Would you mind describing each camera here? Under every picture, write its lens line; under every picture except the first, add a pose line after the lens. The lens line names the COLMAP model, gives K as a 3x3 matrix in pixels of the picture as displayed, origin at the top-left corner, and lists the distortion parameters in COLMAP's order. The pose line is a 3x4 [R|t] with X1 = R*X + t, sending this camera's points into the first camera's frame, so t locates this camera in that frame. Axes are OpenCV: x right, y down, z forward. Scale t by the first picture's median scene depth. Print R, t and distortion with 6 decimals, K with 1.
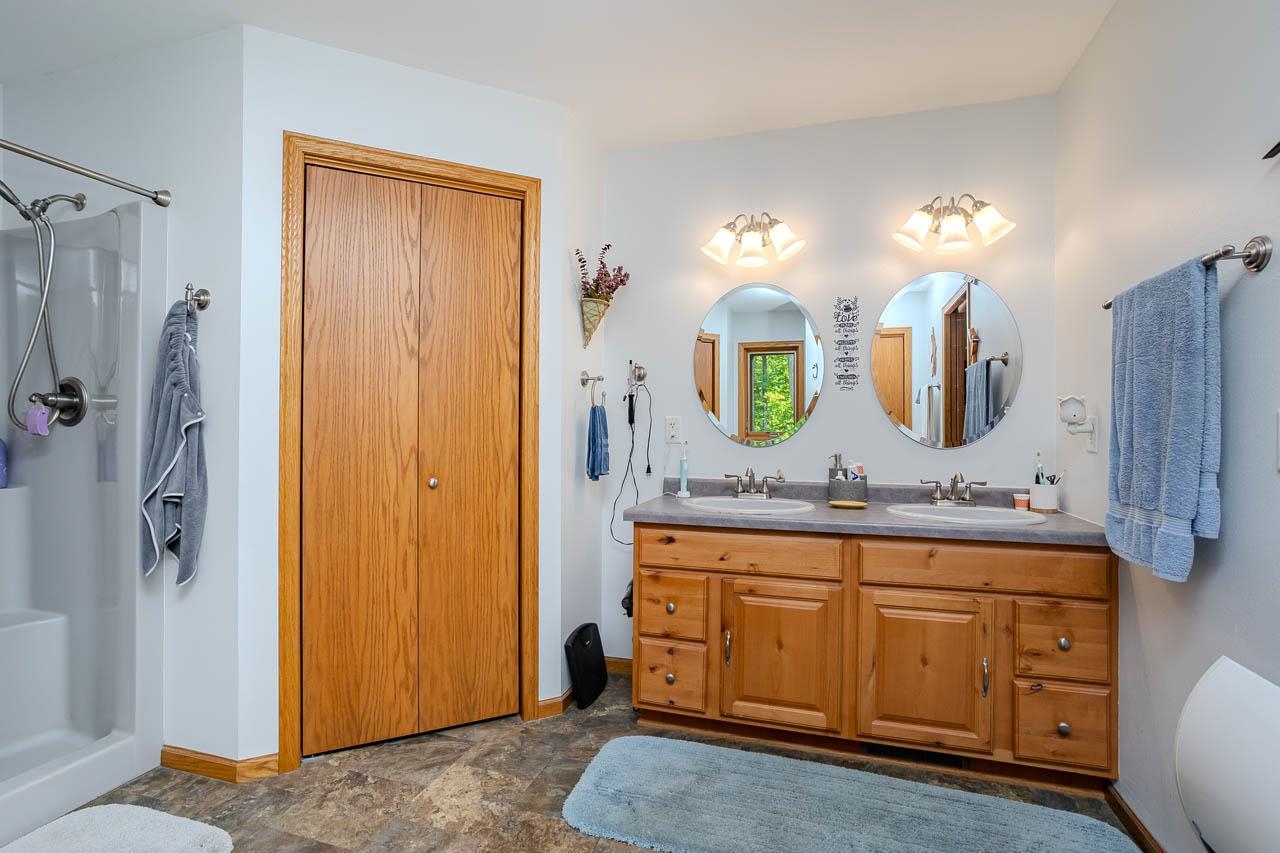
lens RADIAL K [[616.4, 0, 635.9], [0, 616.4, 425.6], [0, 0, 1]] dist [-0.016030, 0.006460]
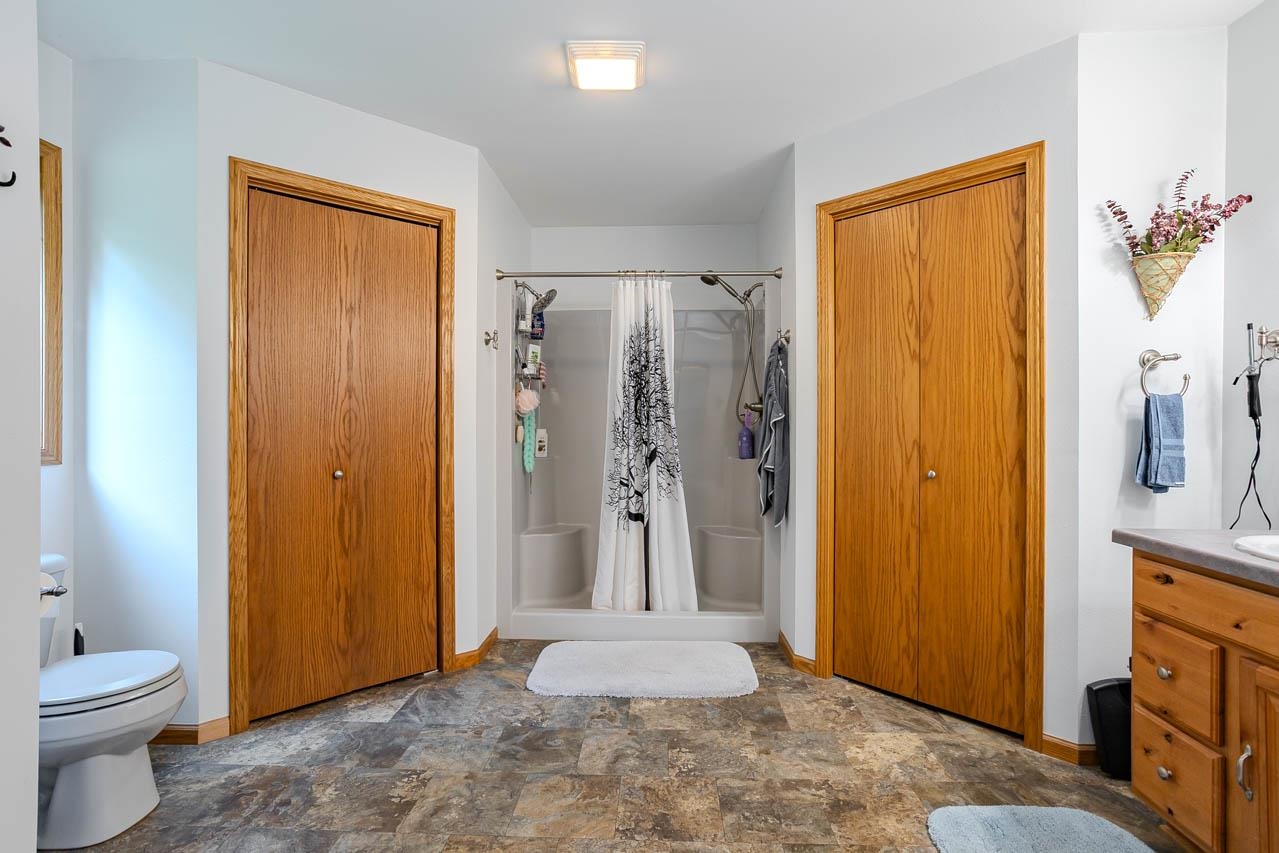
lens RADIAL K [[615.9, 0, 631.6], [0, 615.9, 423.1], [0, 0, 1]] dist [-0.016030, 0.006460]
pose [[0.269471, -0.001817, -0.963007, 0.569222], [0.000987, 0.999998, -0.001611, 0.004214], [0.963008, -0.000516, 0.269472, 0.210886]]
